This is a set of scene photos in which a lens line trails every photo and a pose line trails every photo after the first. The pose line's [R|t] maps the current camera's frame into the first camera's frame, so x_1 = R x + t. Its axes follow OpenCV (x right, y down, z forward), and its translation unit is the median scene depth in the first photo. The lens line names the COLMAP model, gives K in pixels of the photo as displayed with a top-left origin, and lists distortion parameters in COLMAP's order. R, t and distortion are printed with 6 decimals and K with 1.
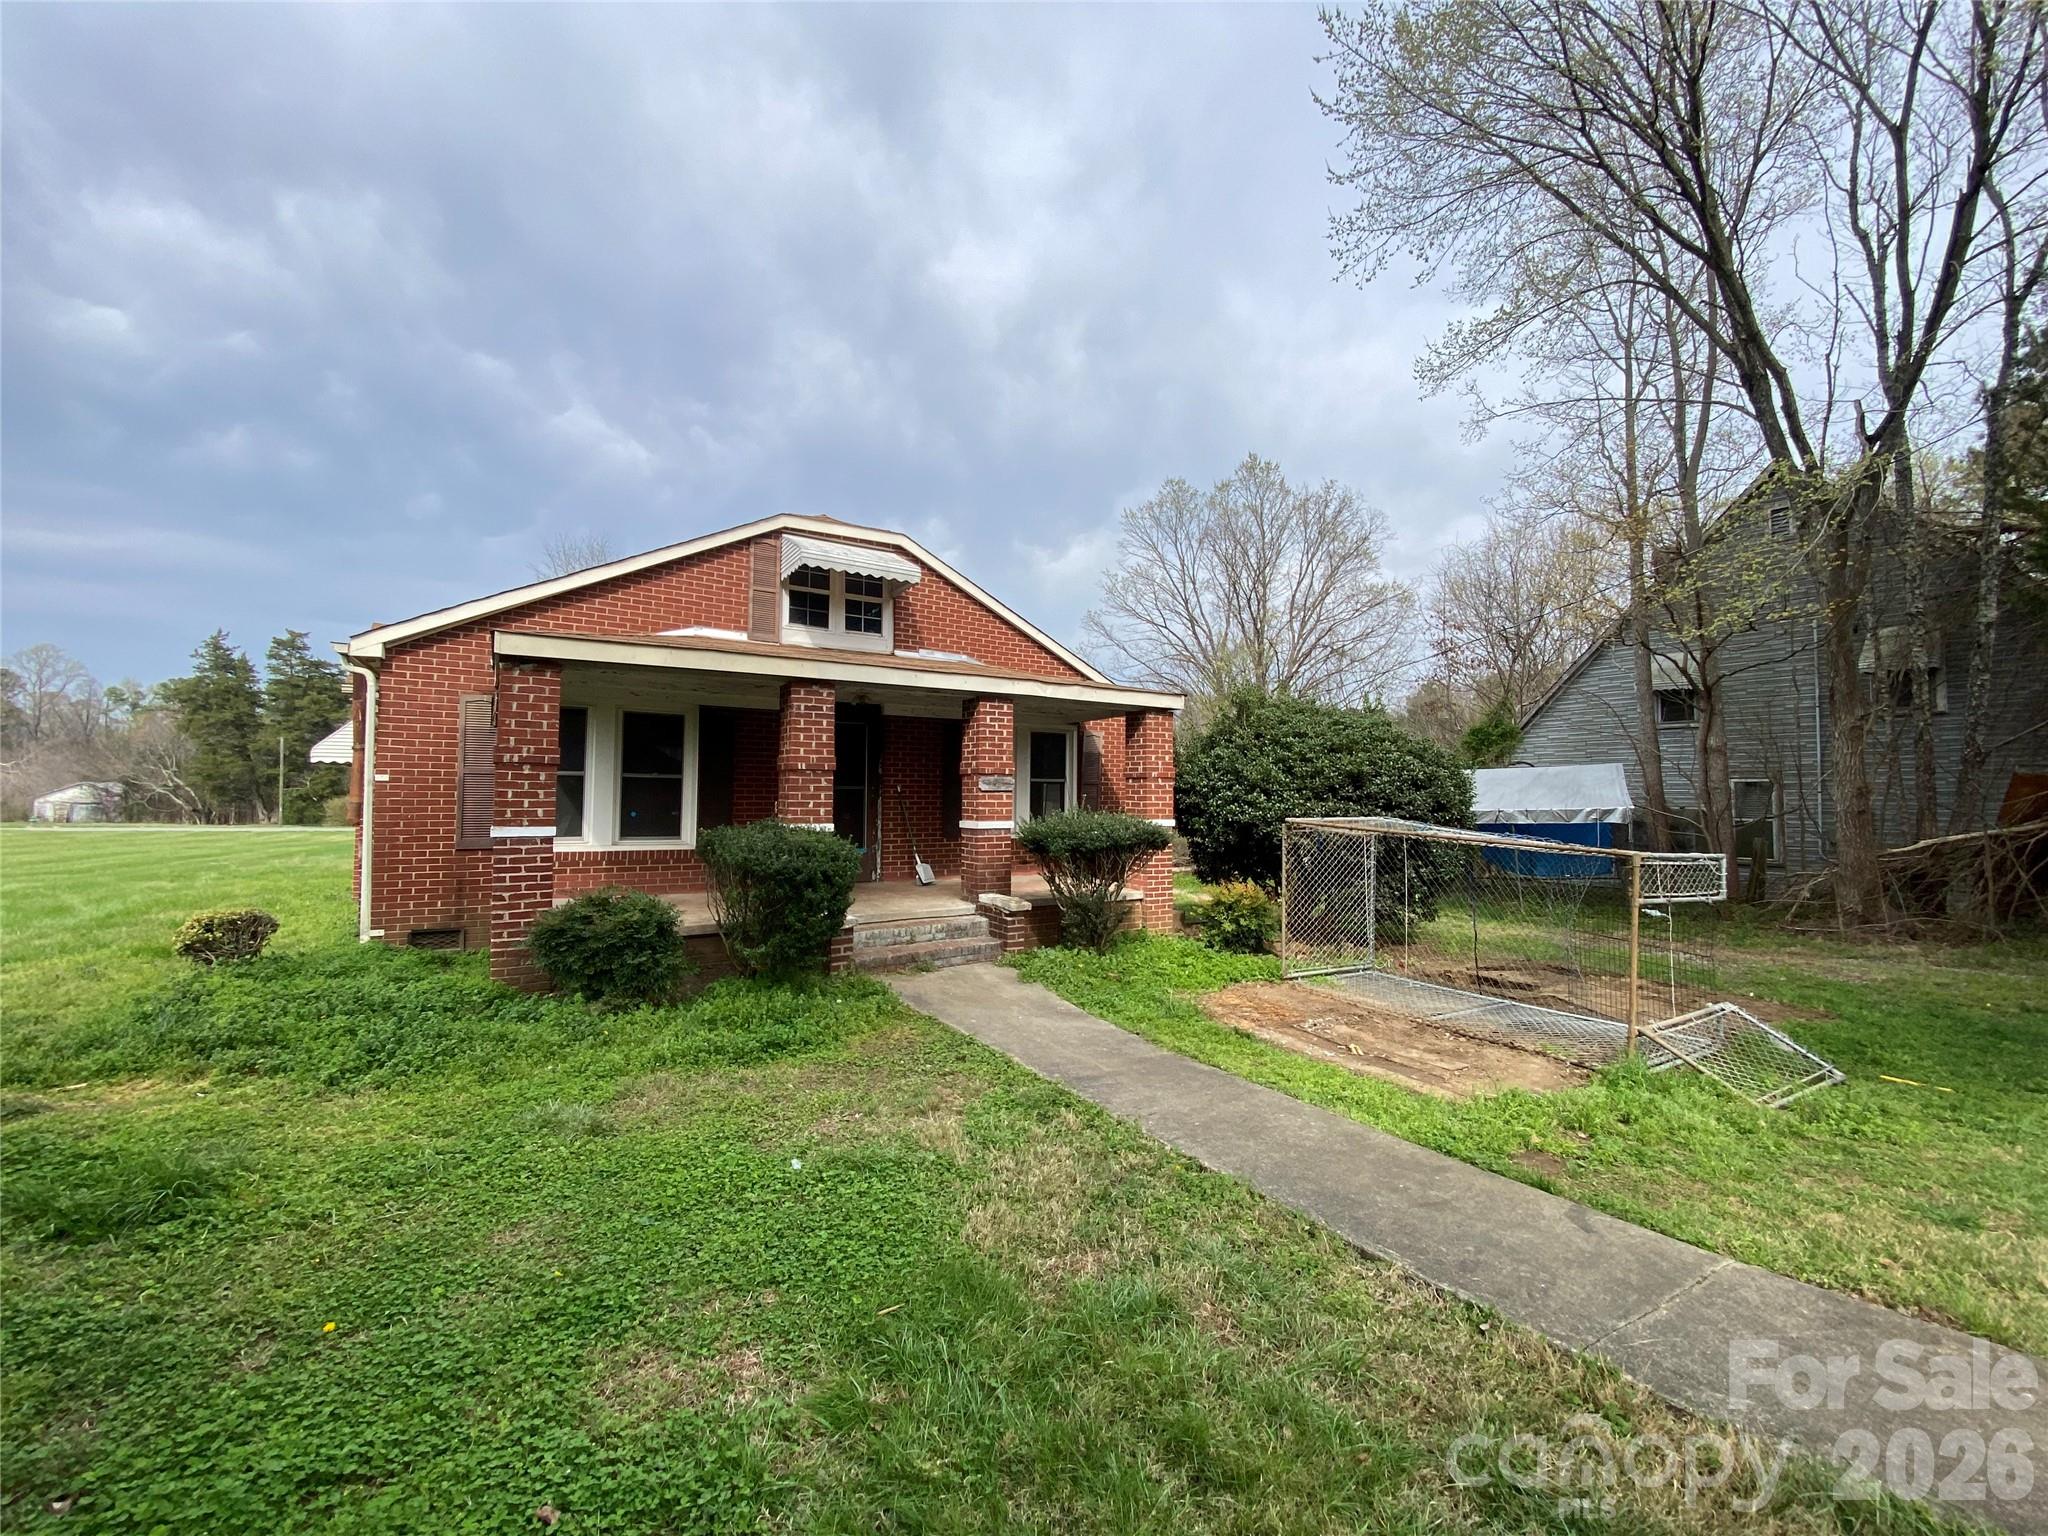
lens RADIAL K [[830.1, 0, 1019.8], [0, 830.1, 767.4], [0, 0, 1]] dist [0.032240, -0.021598]
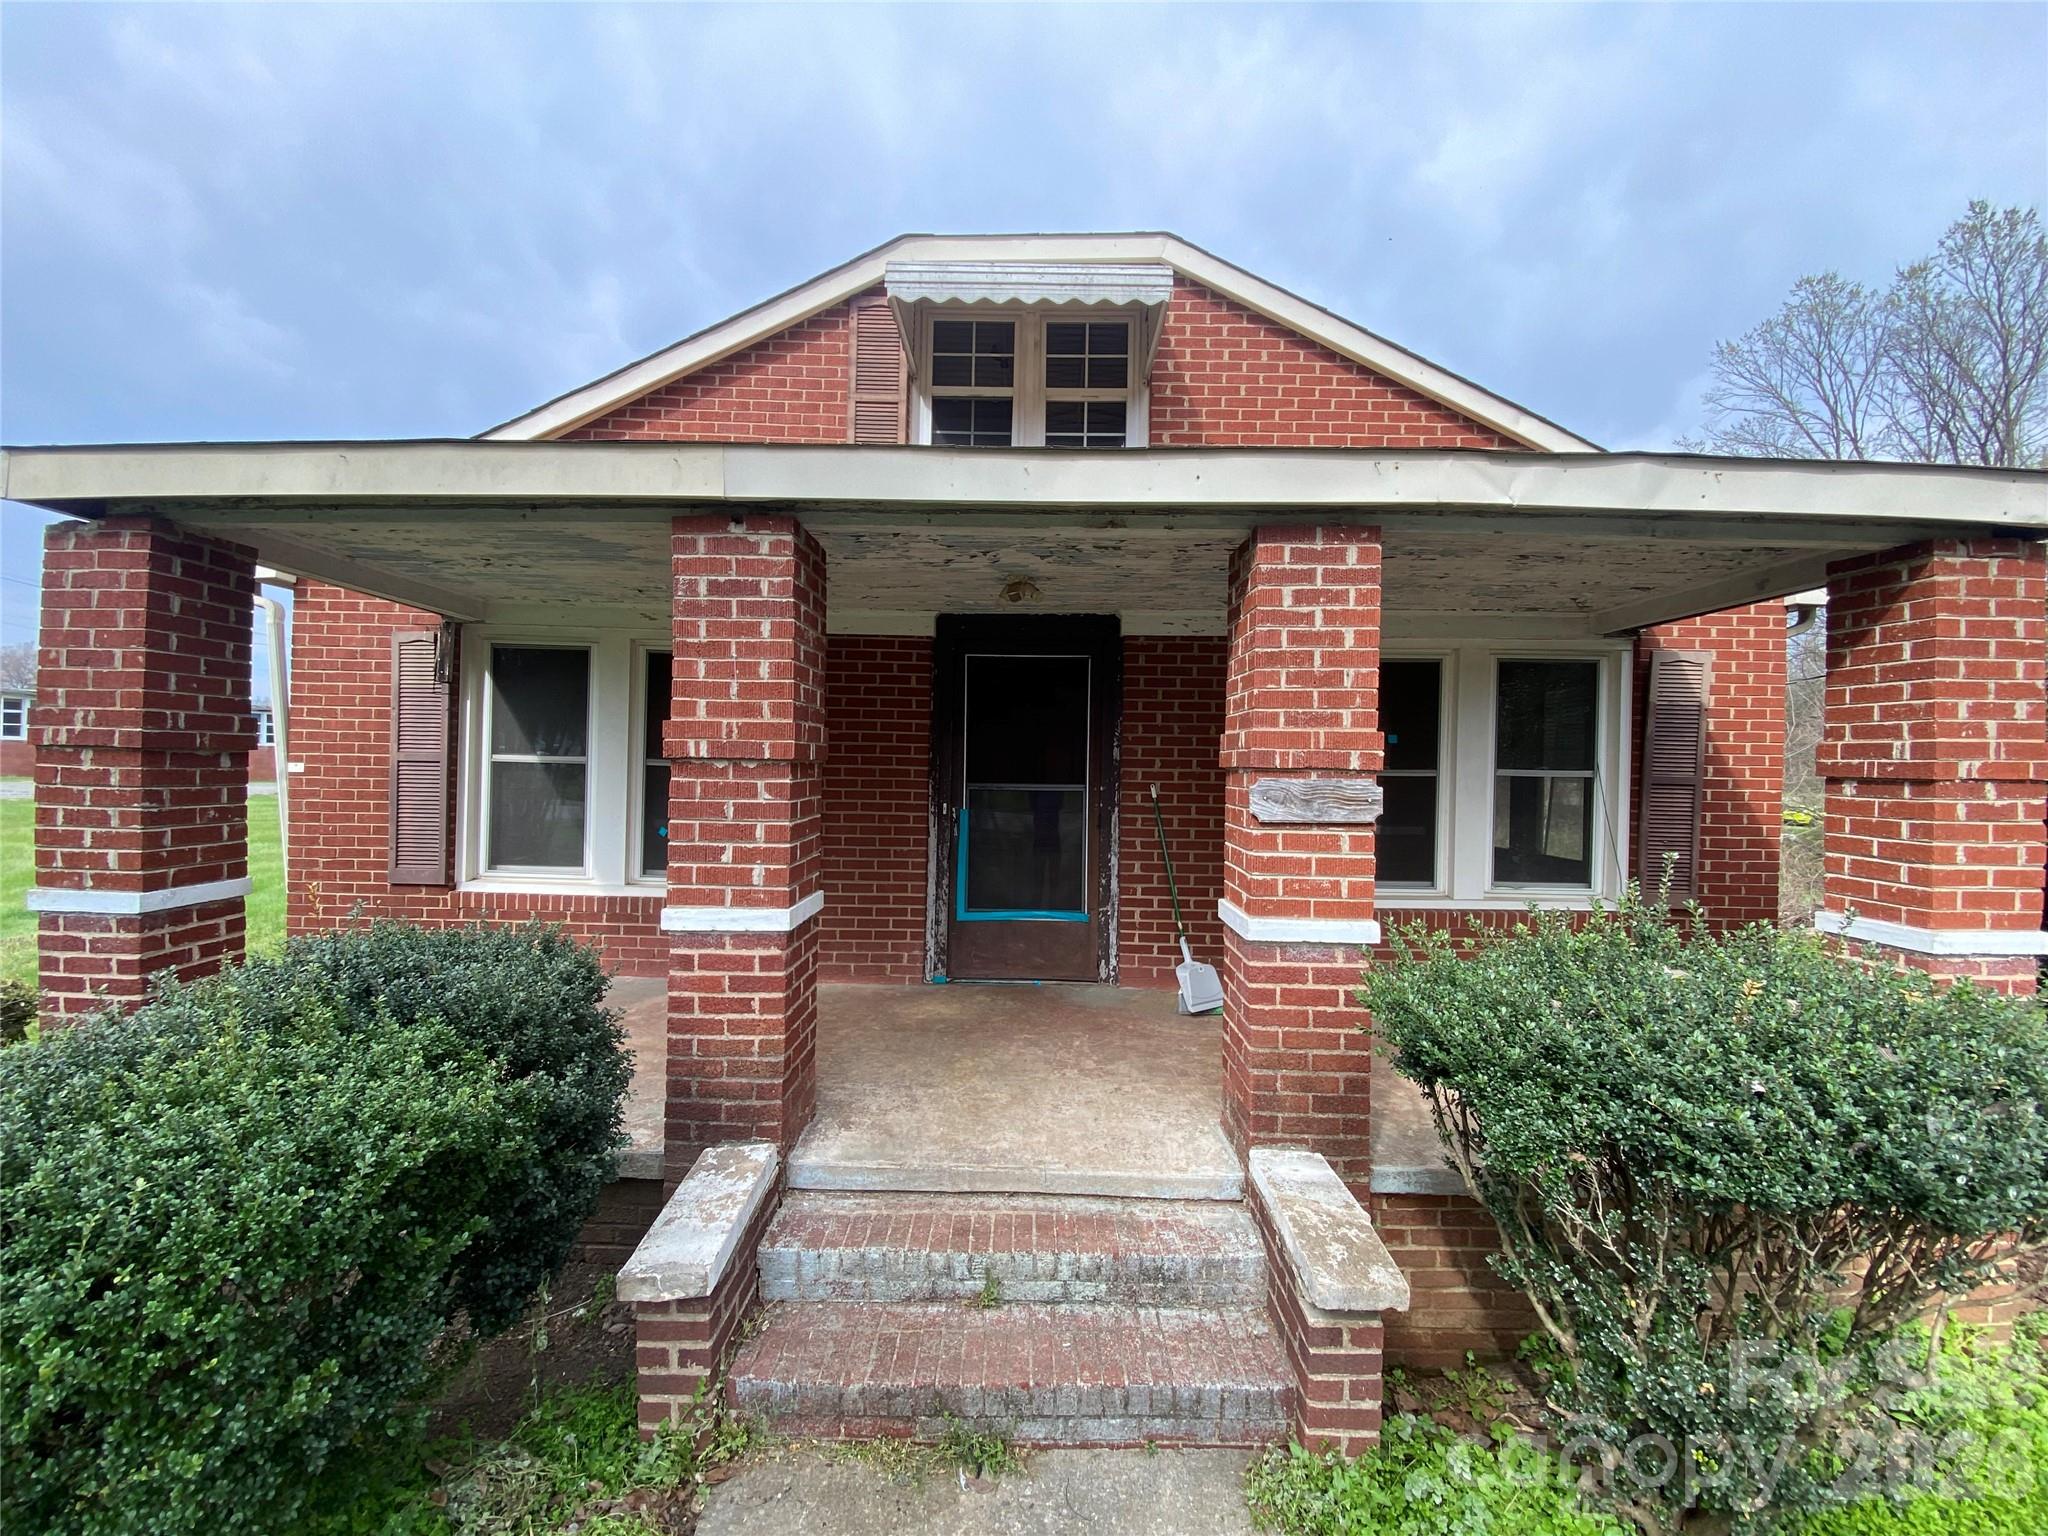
lens RADIAL K [[826.2, 0, 1015.4], [0, 826.2, 765.1], [0, 0, 1]] dist [0.039111, -0.026794]
pose [[0.849269, 0.008699, -0.527889, 0.027554], [0.006470, 0.999618, 0.026880, -0.001869], [0.527921, -0.026244, 0.848888, 0.443095]]
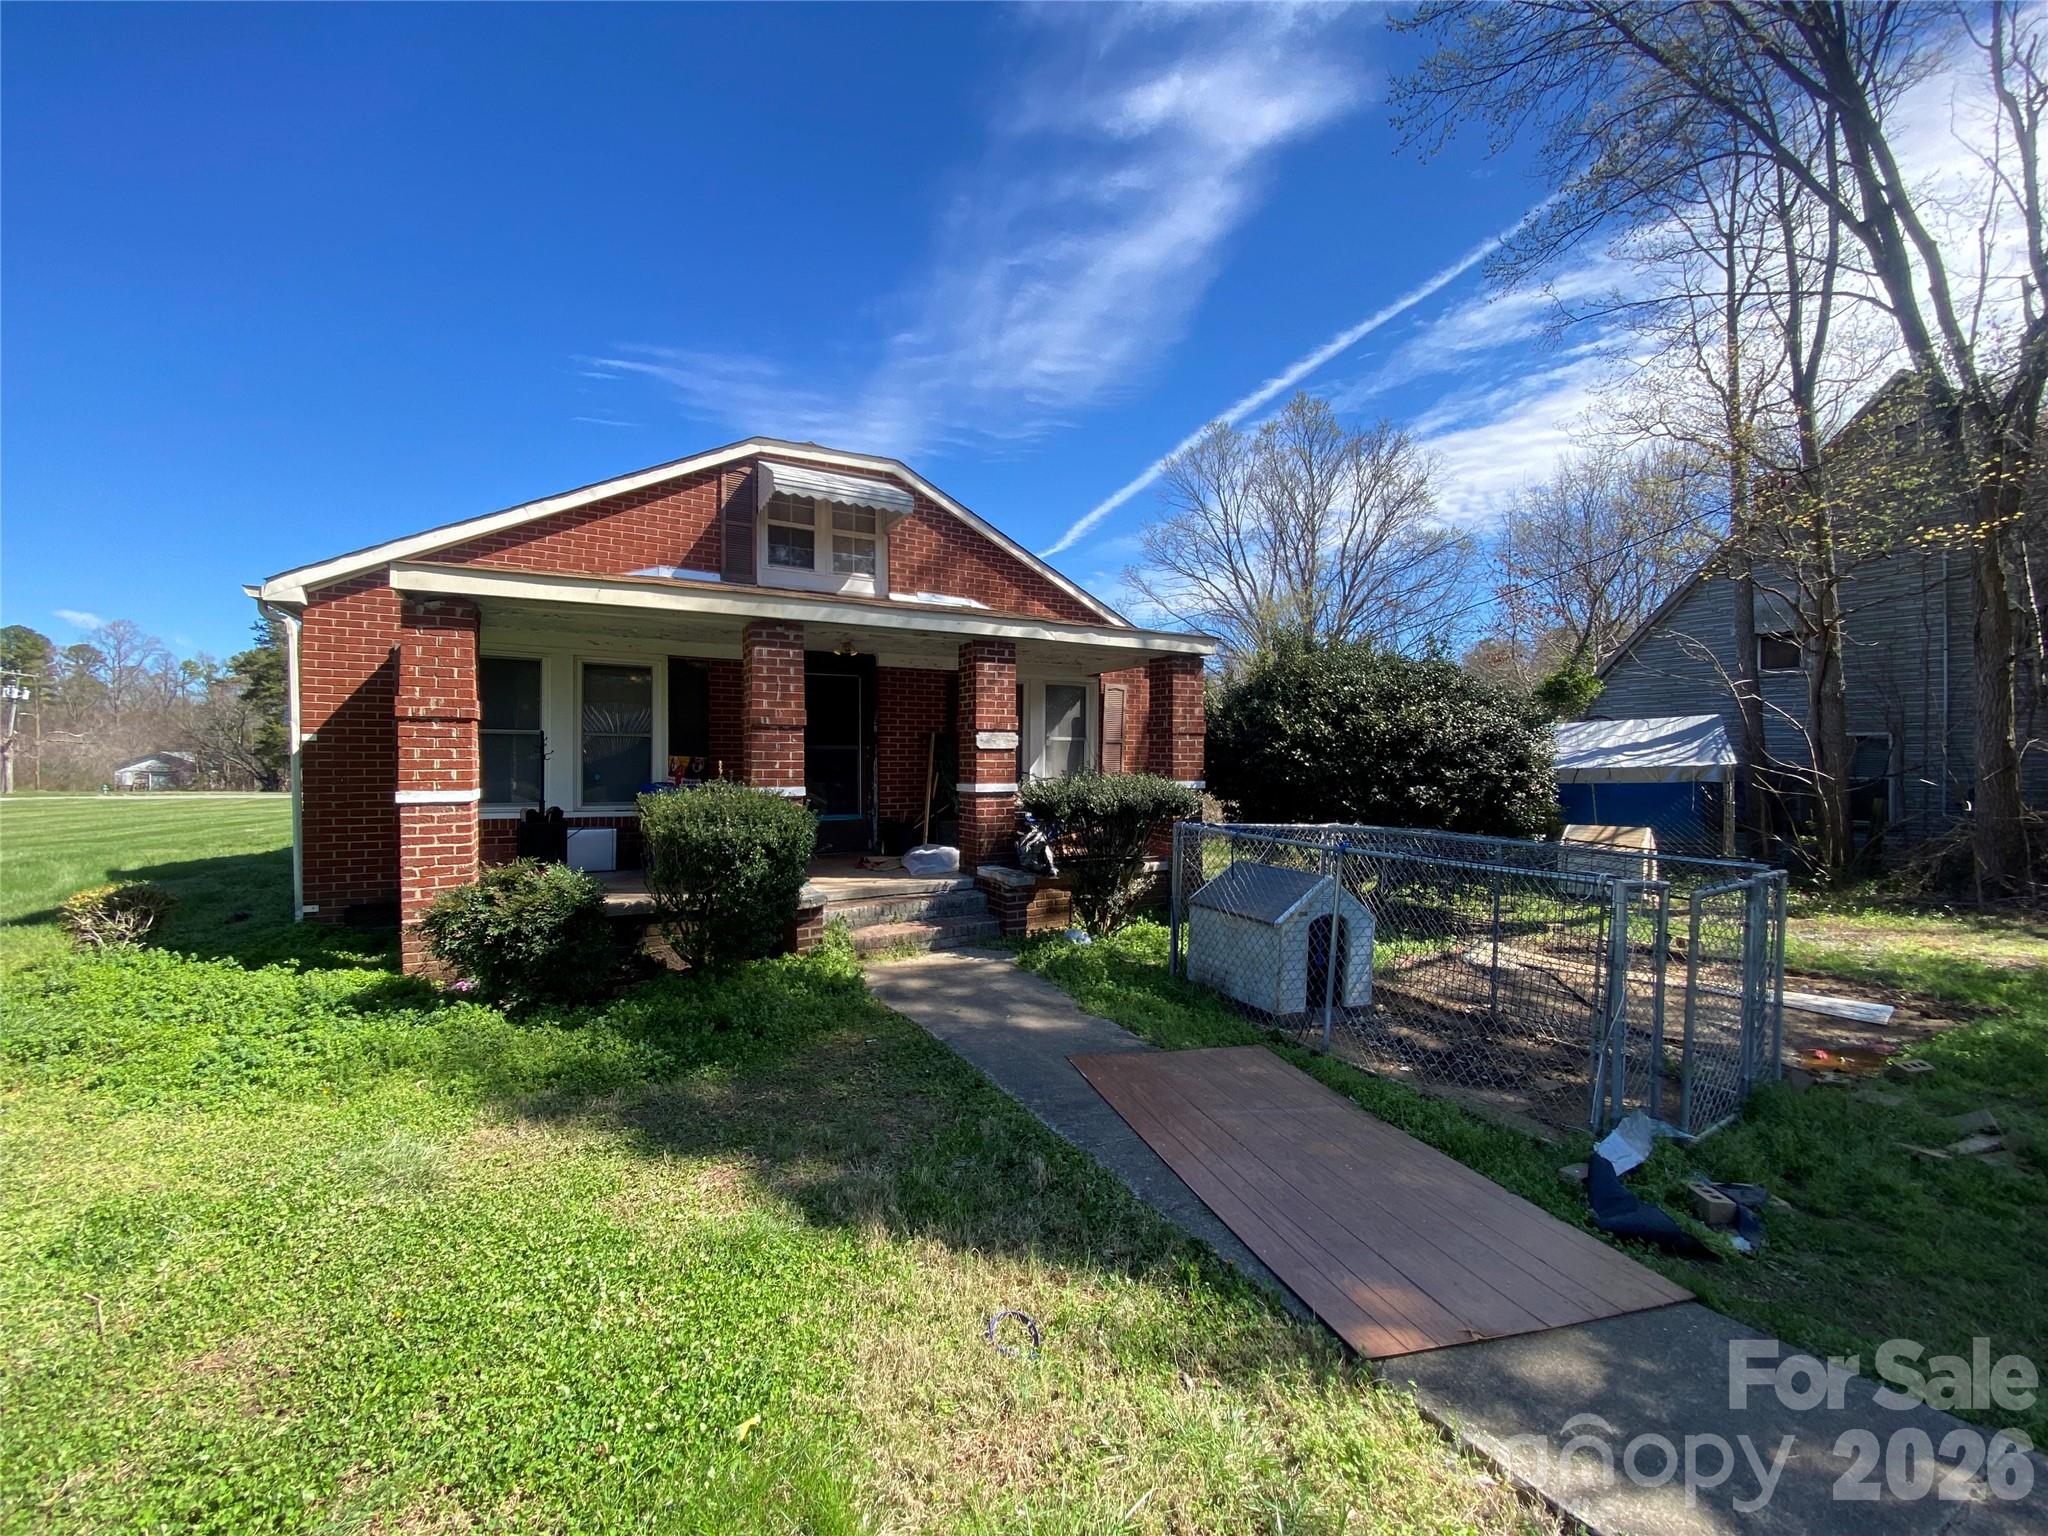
lens RADIAL K [[836.8, 0, 1024.0], [0, 836.8, 768.0], [0, 0, 1]] dist [0.013581, -0.013492]
pose [[0.998931, -0.005256, -0.045937, 0.026862], [0.007218, 0.999064, 0.042655, 0.007280], [0.045670, -0.042941, 0.998033, 0.082170]]
